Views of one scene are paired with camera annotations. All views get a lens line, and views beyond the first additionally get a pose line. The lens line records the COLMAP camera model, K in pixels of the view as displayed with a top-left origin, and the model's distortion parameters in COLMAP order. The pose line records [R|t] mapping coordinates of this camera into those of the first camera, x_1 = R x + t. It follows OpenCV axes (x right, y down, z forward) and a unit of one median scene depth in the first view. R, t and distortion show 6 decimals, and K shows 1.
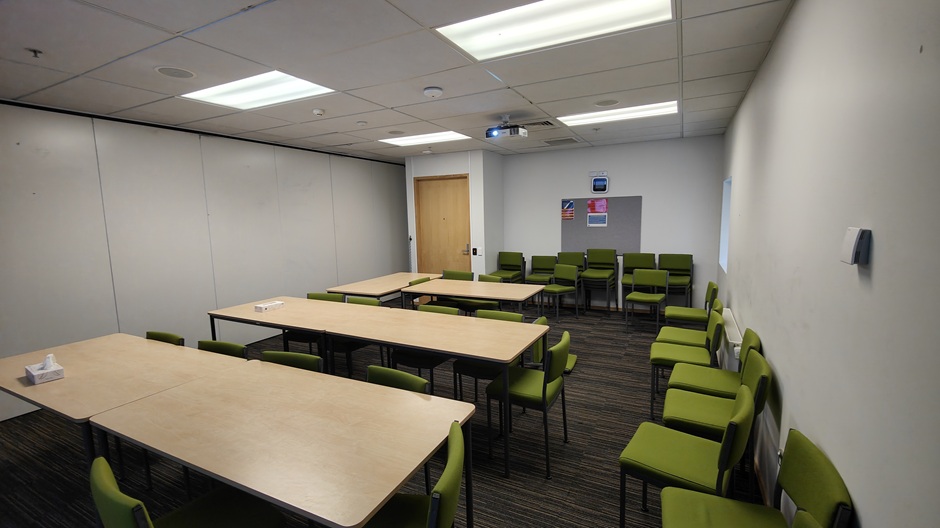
lens RADIAL K [[407.6, 0, 470.0], [0, 407.6, 264.0], [0, 0, 1]] dist [0.019006, -0.000494]
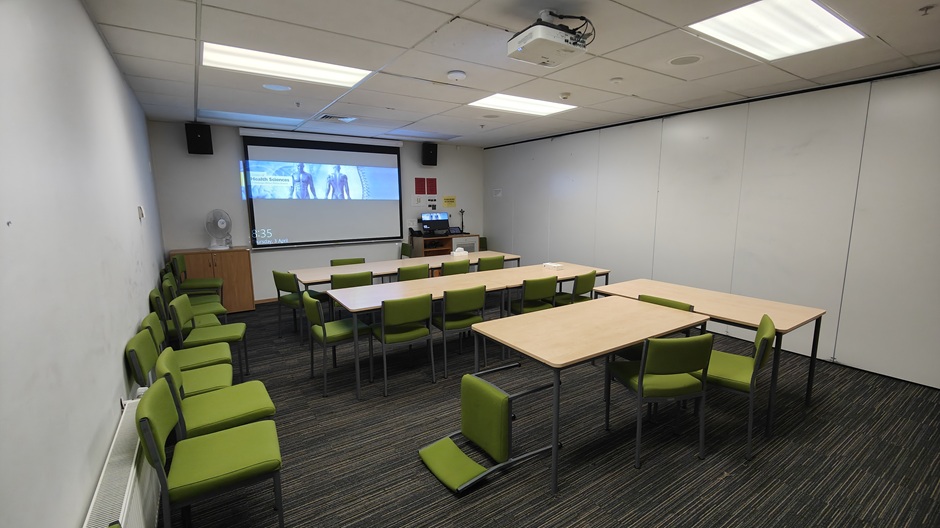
lens RADIAL K [[410.5, 0, 471.1], [0, 410.5, 261.4], [0, 0, 1]] dist [0.002580, -0.000105]
pose [[-0.481933, 0.155968, -0.862215, 0.434173], [-0.089701, 0.970077, 0.225618, -0.105084], [0.871604, 0.186075, -0.453522, 0.805976]]
